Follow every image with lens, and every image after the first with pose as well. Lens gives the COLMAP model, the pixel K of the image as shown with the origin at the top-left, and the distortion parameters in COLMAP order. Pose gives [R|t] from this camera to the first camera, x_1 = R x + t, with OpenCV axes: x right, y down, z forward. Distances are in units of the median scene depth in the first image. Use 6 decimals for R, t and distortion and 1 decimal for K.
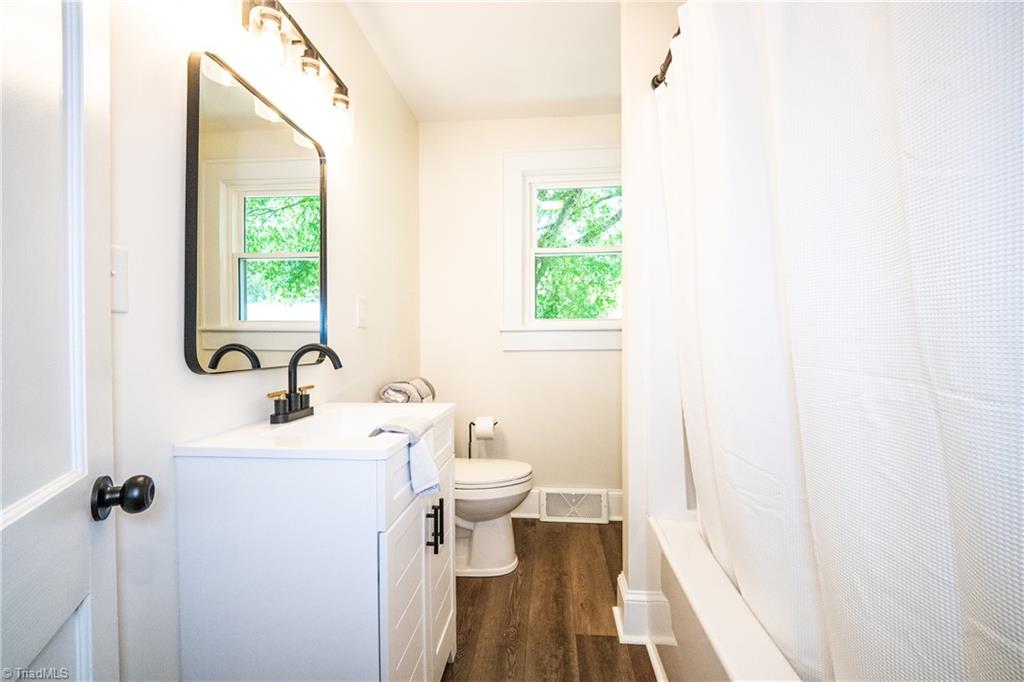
lens RADIAL K [[421.4, 0, 517.4], [0, 421.4, 341.8], [0, 0, 1]] dist [0.003201, -0.001177]
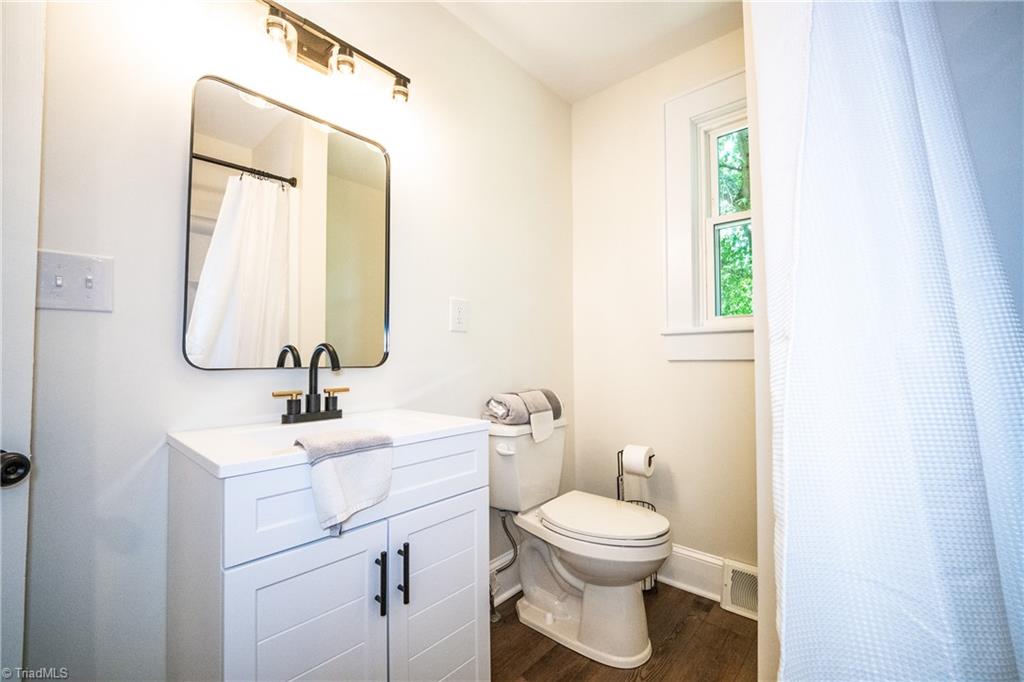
lens RADIAL K [[421.4, 0, 510.8], [0, 421.4, 346.5], [0, 0, 1]] dist [0.003201, -0.001177]
pose [[0.798393, -0.020130, -0.601800, 0.347446], [0.001880, 0.999519, -0.030939, 0.033808], [0.602134, 0.023570, 0.798047, 0.397102]]
